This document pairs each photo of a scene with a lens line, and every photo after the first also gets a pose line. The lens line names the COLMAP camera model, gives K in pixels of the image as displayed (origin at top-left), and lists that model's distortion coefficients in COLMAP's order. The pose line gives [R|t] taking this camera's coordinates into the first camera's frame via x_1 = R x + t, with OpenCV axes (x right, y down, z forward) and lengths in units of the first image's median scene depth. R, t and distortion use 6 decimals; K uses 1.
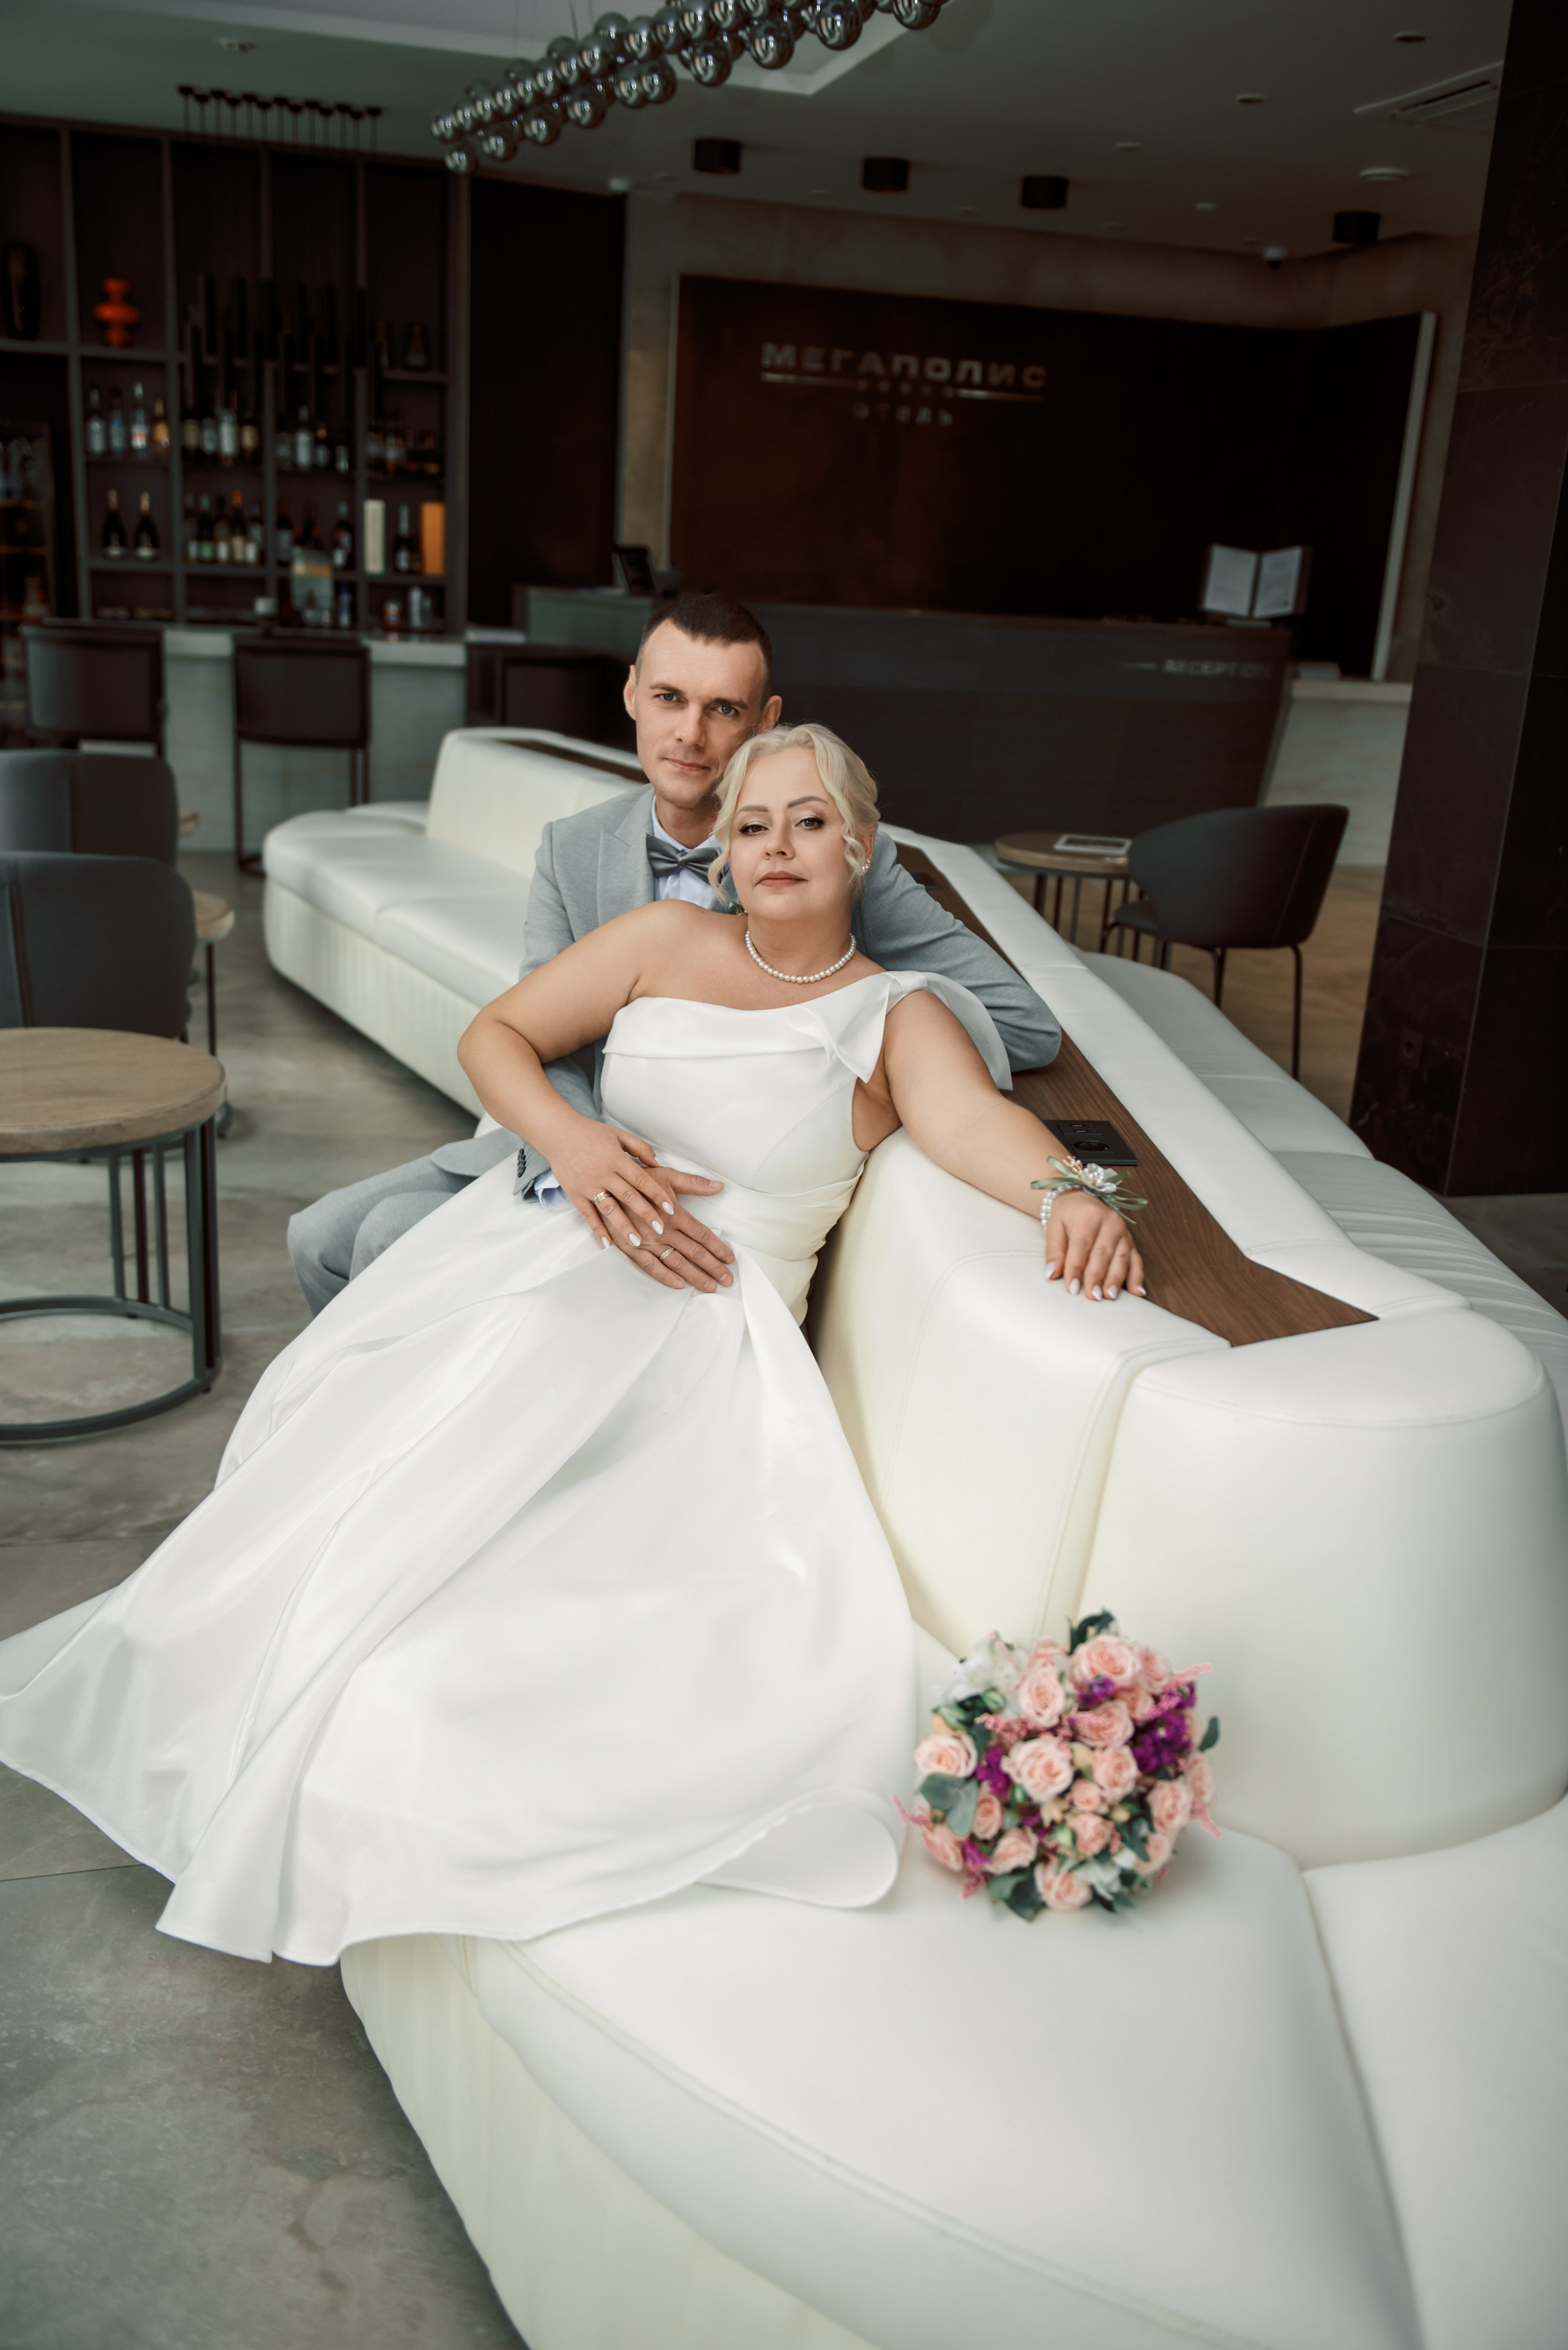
lens RADIAL K [[2069.4, 0, 784.0], [0, 2069.4, 1175.0], [0, 0, 1]] dist [0.003900, 0.002123]
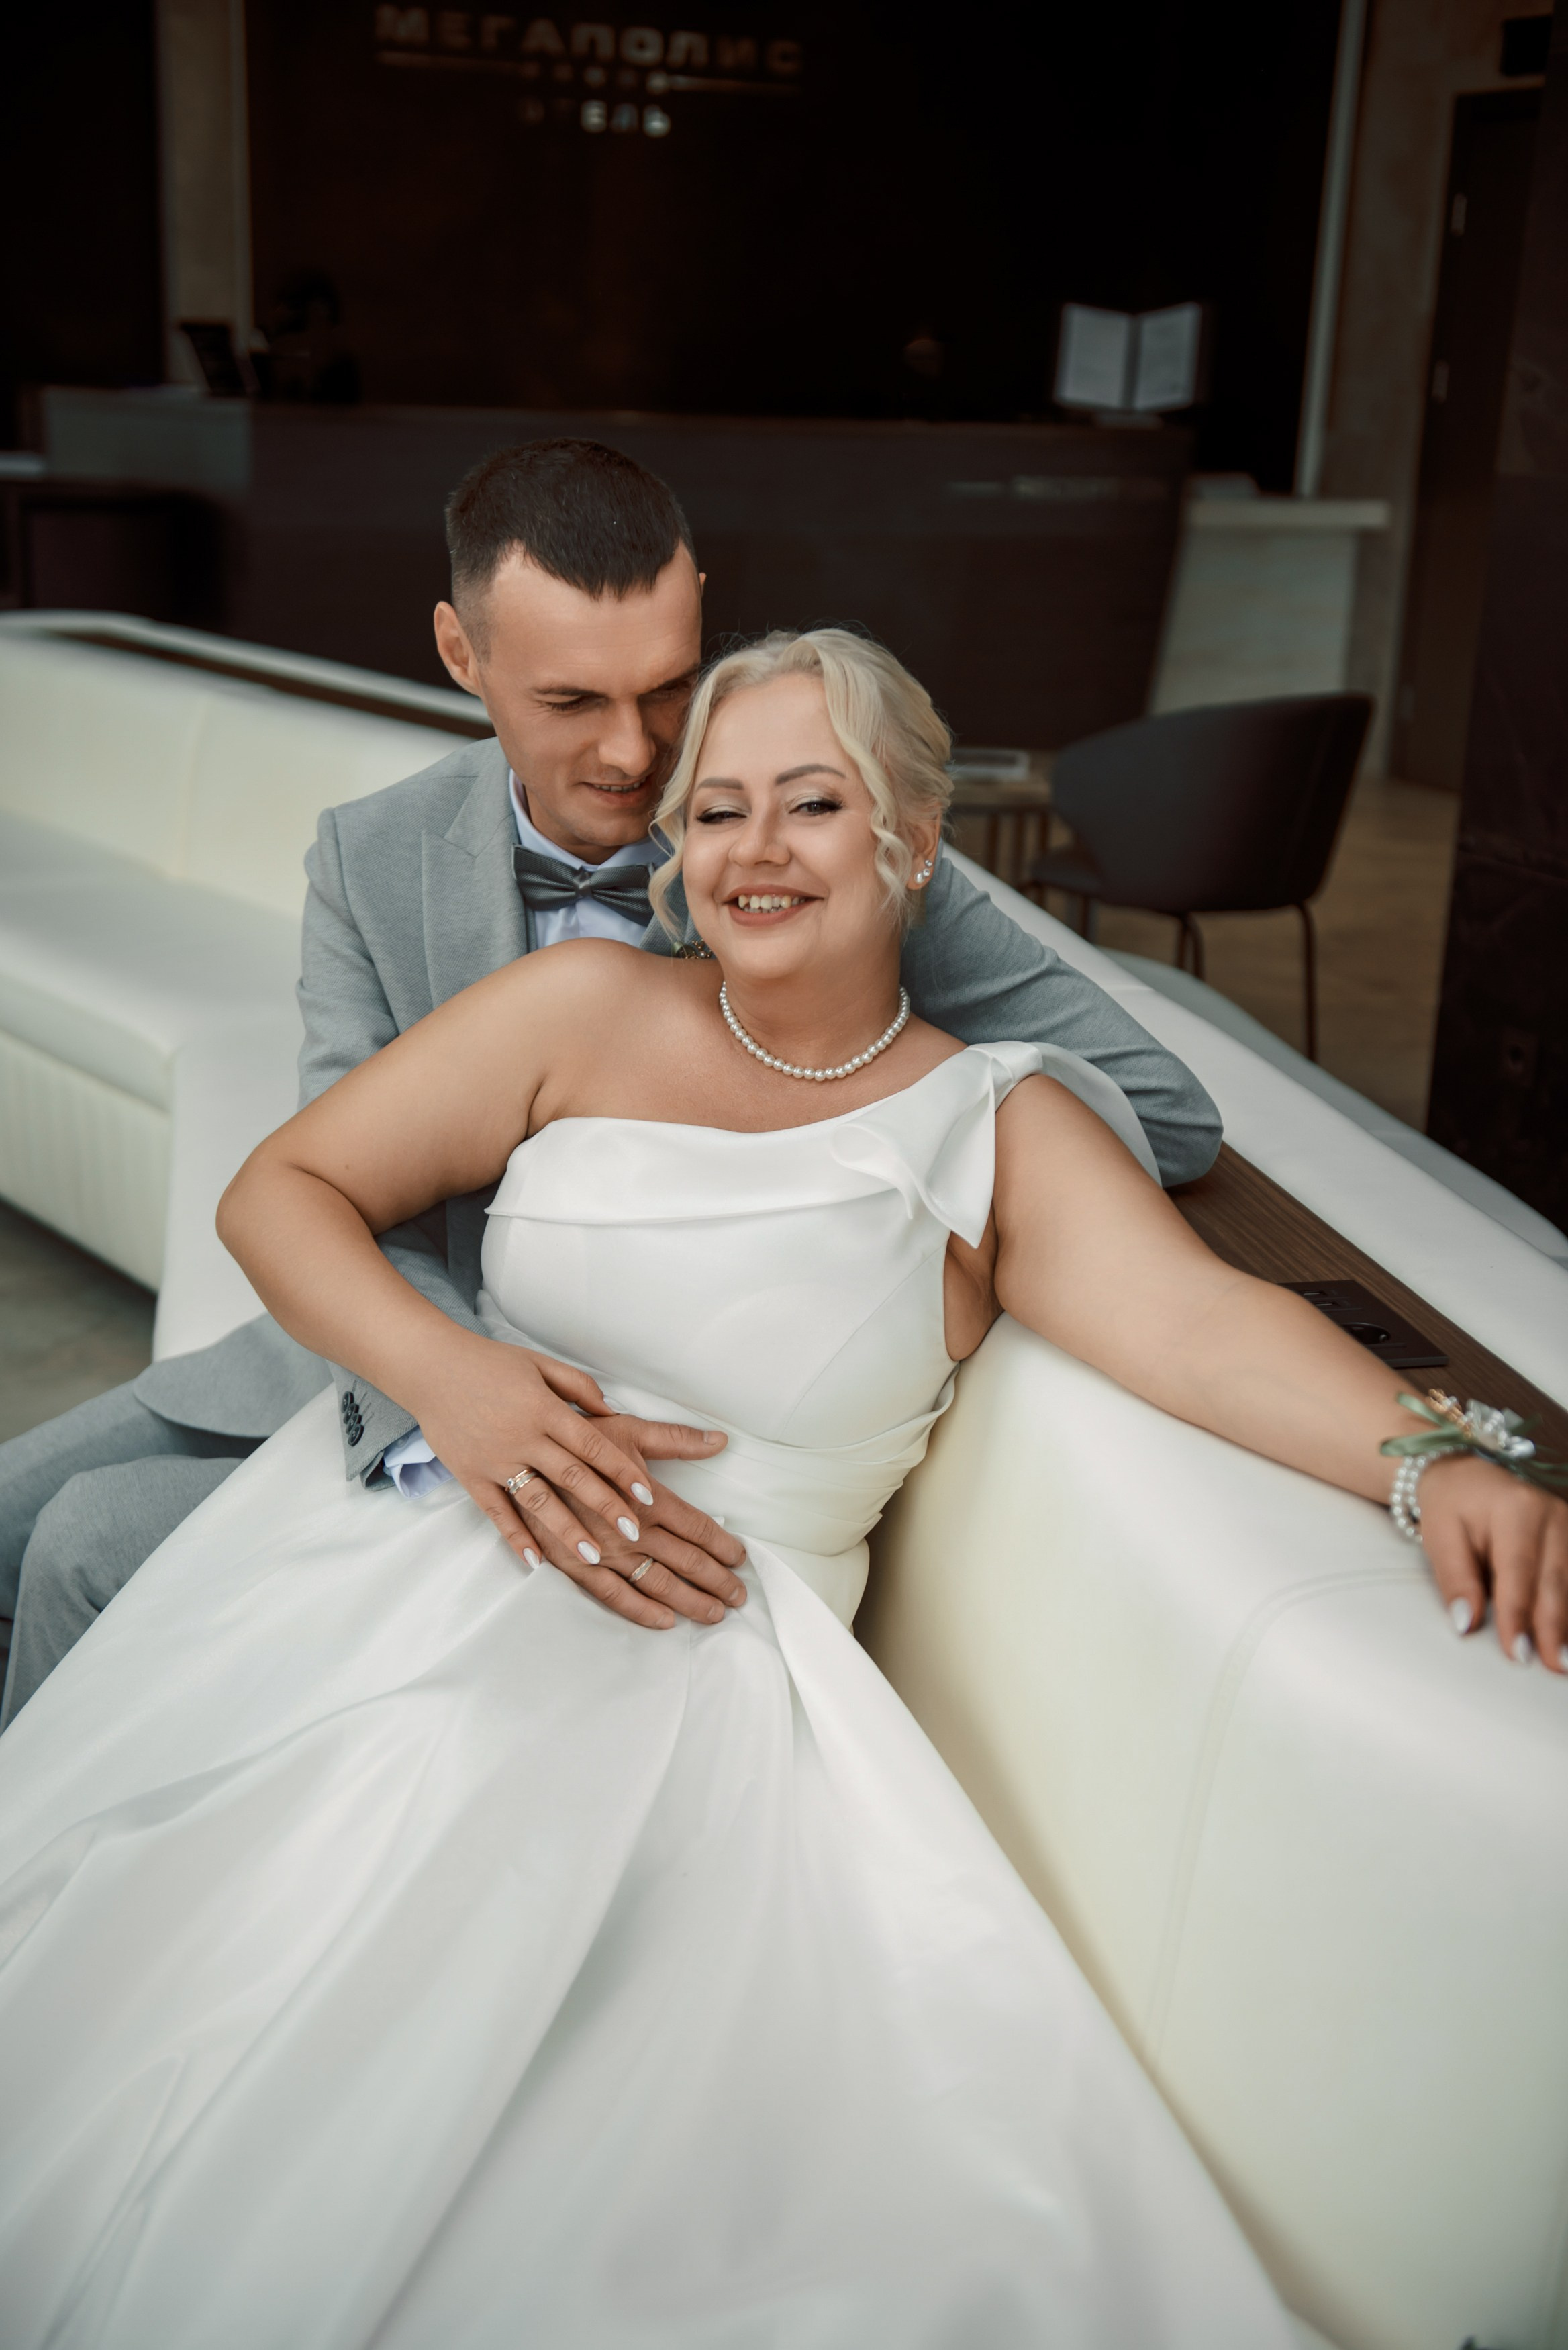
lens RADIAL K [[2913.1, 0, 784.0], [0, 2913.1, 1175.0], [0, 0, 1]] dist [0.097330, 0.020640]
pose [[0.987994, -0.061673, 0.141652, -0.118390], [0.063087, 0.997993, -0.005511, -0.060233], [-0.141027, 0.014382, 0.989901, 0.185983]]
